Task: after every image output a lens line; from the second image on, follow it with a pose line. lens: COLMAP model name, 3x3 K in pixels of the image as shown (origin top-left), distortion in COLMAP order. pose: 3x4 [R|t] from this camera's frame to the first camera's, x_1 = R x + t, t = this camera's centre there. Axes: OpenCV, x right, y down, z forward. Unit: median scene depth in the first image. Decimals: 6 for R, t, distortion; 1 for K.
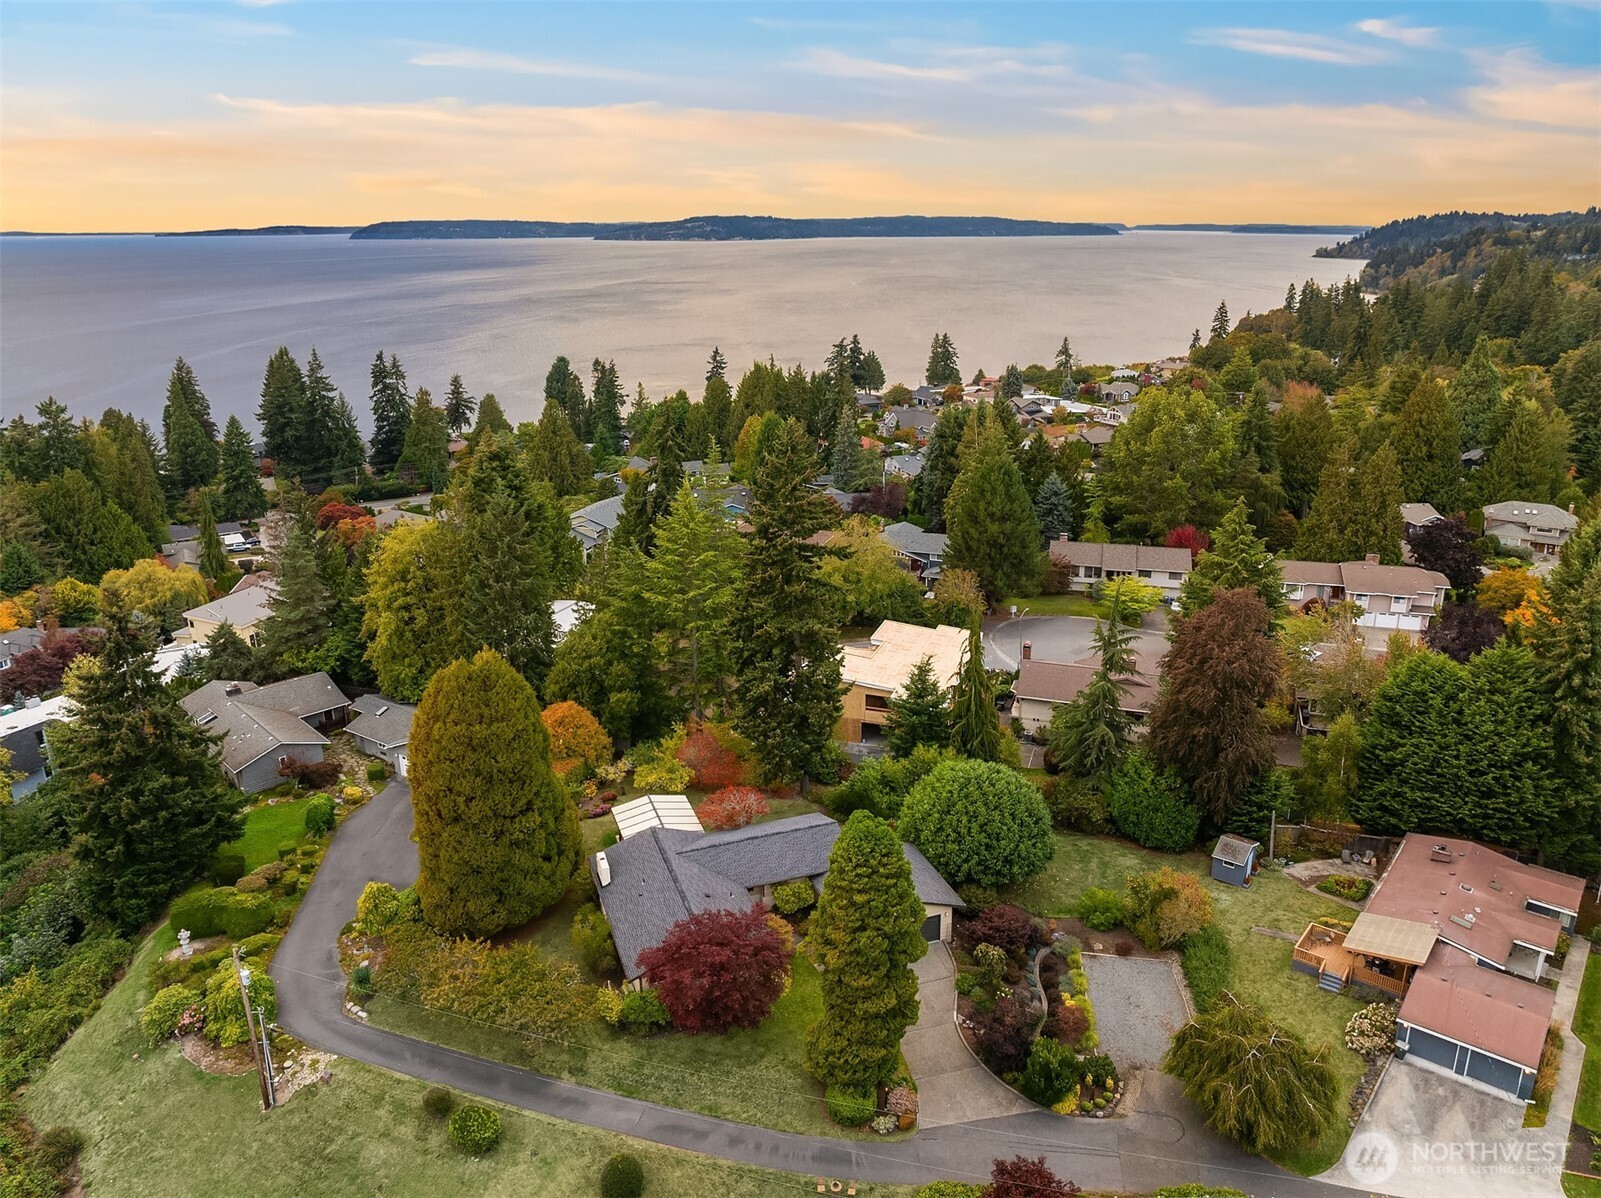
lens RADIAL K [[1128.5, 0, 778.5], [0, 1128.5, 606.8], [0, 0, 1]] dist [-0.036936, -0.000393]
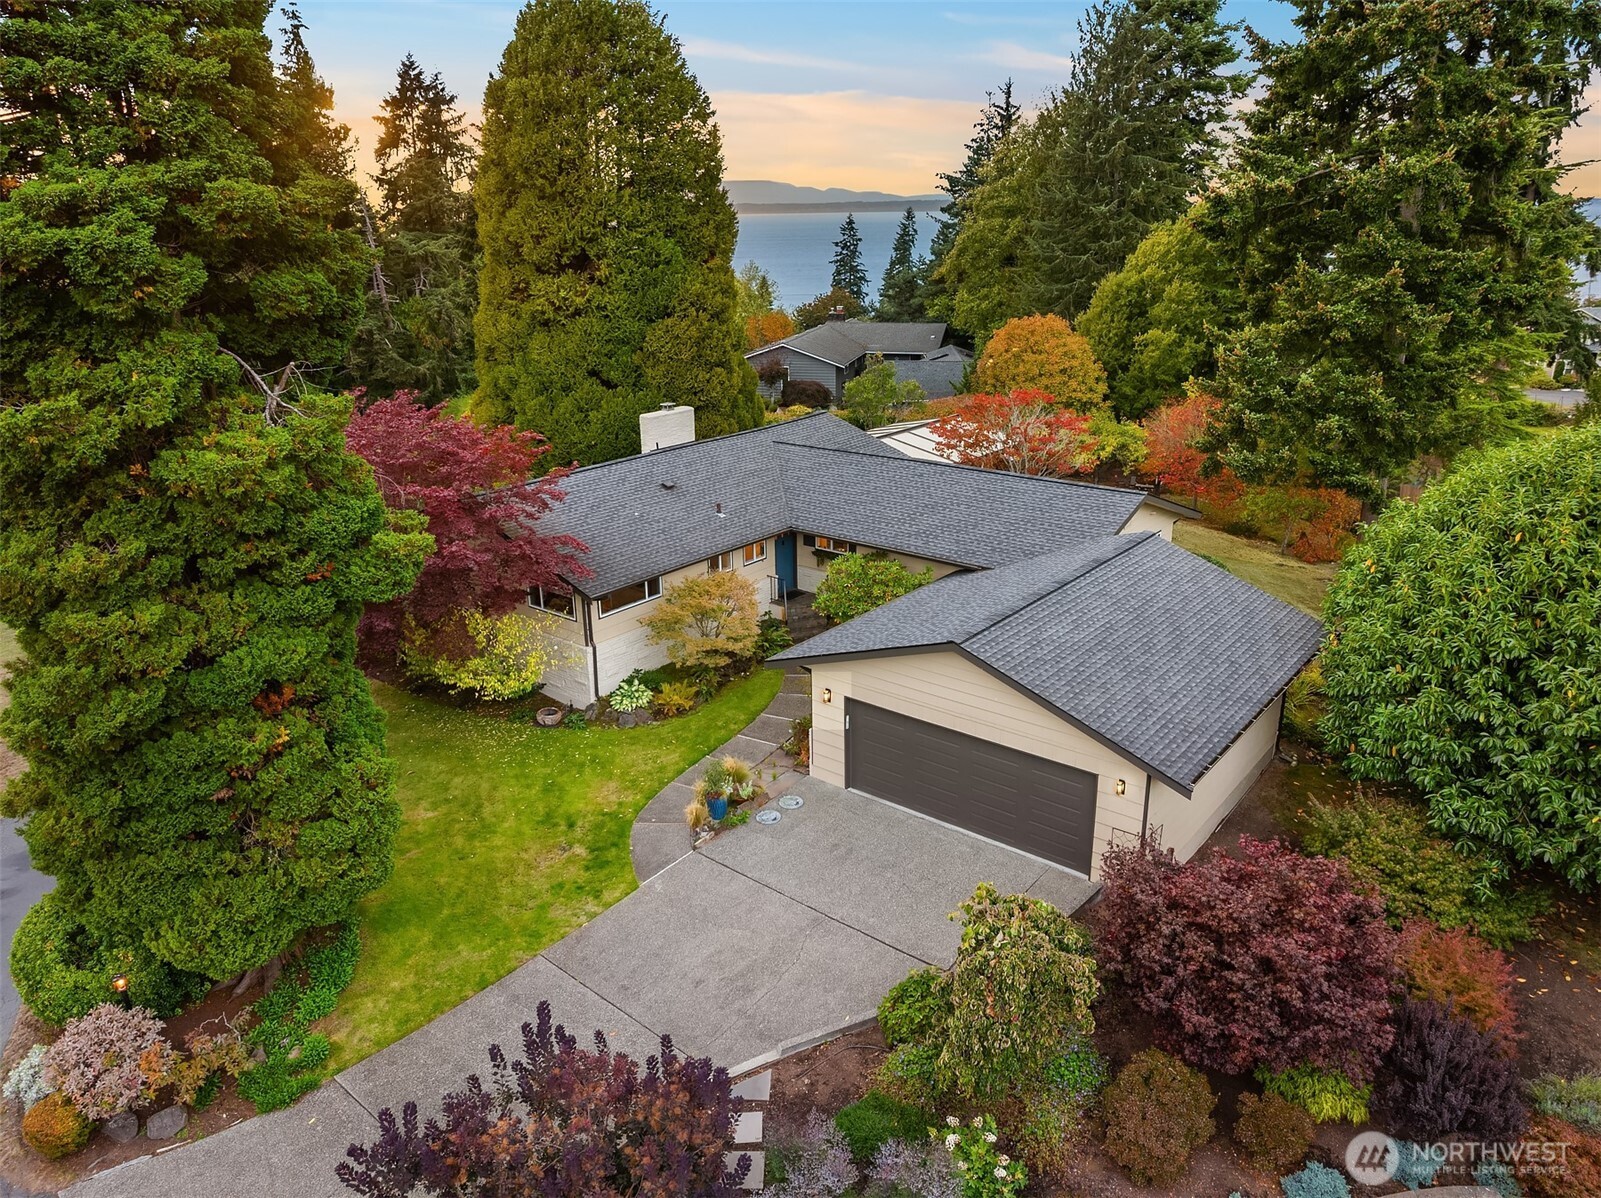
lens RADIAL K [[1106.6, 0, 777.5], [0, 1106.6, 588.4], [0, 0, 1]] dist [-0.009694, -0.033670]
pose [[0.528934, 0.289871, -0.797624, 0.172292], [-0.265509, 0.949201, 0.168888, 0.123489], [0.806061, 0.122446, 0.579028, 0.463491]]
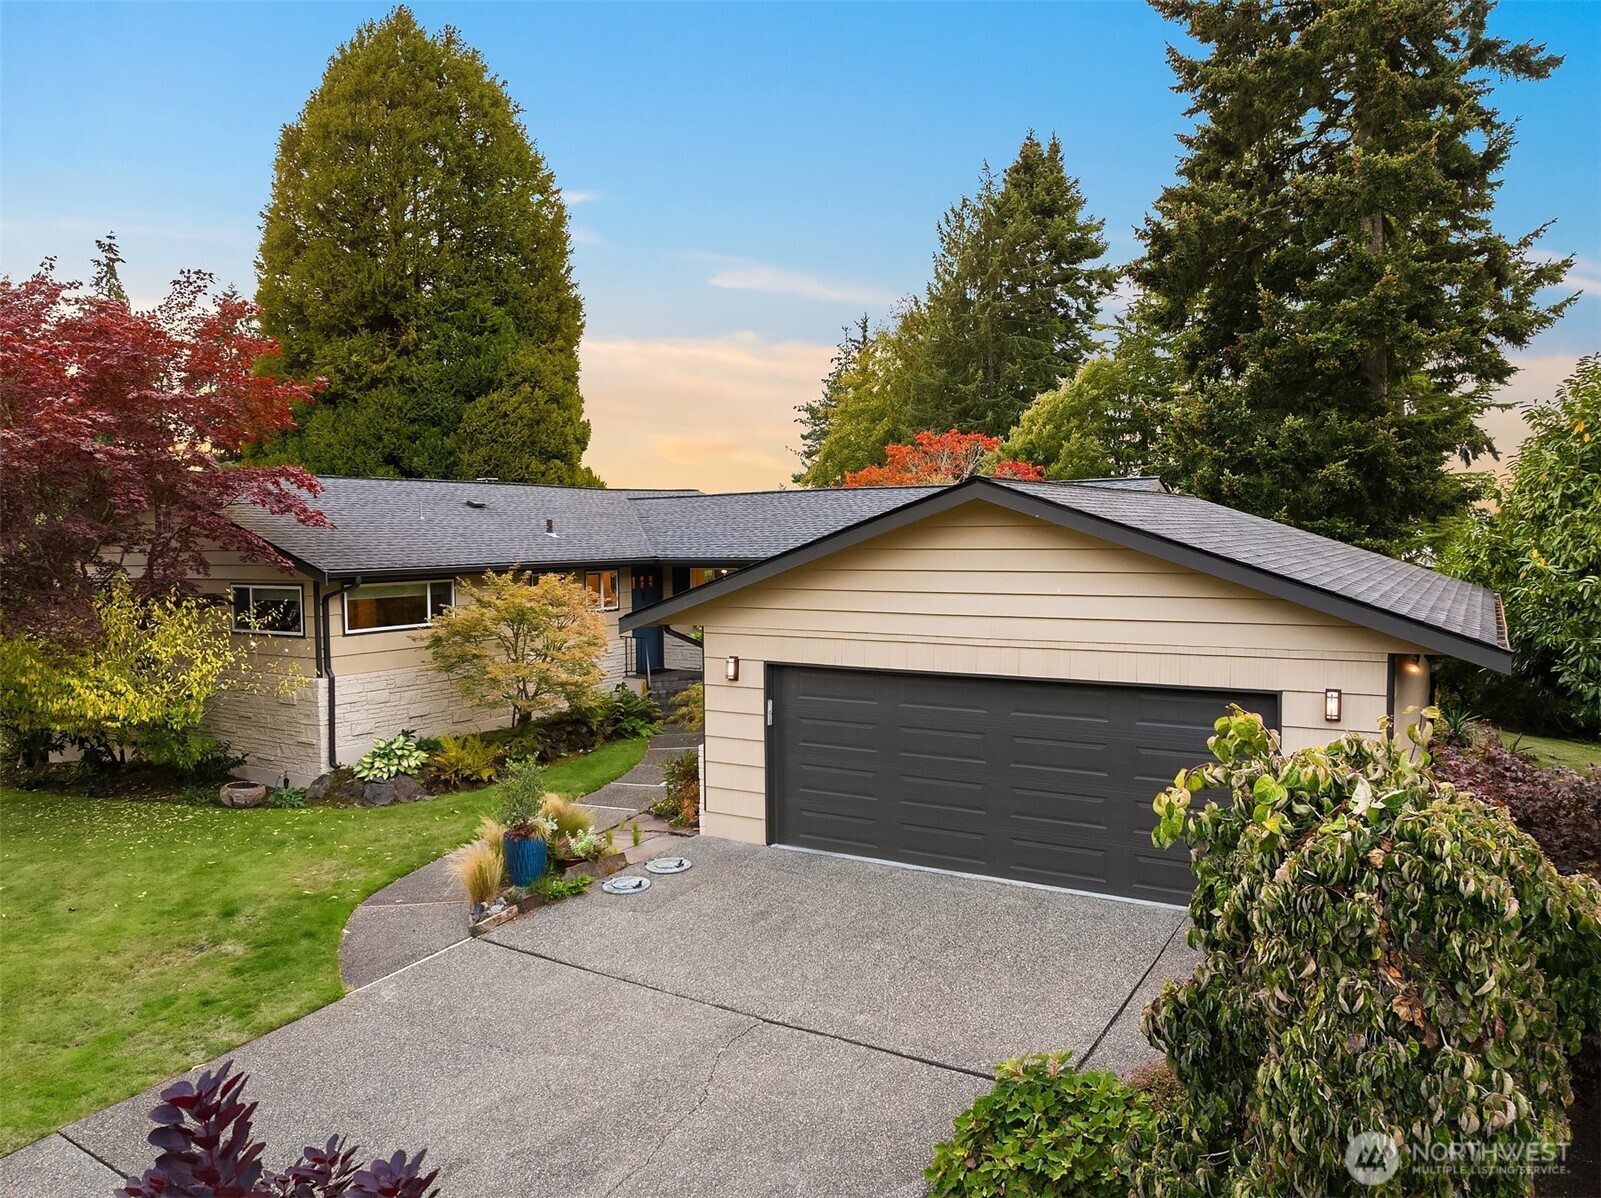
lens RADIAL K [[1152.2, 0, 800.5], [0, 1152.2, 599.0], [0, 0, 1]] dist [-0.005843, -0.060124]
pose [[0.649701, 0.085292, -0.755390, 0.122559], [-0.257127, 0.959774, -0.112782, 0.171326], [0.715384, 0.267506, 0.645497, 0.509816]]
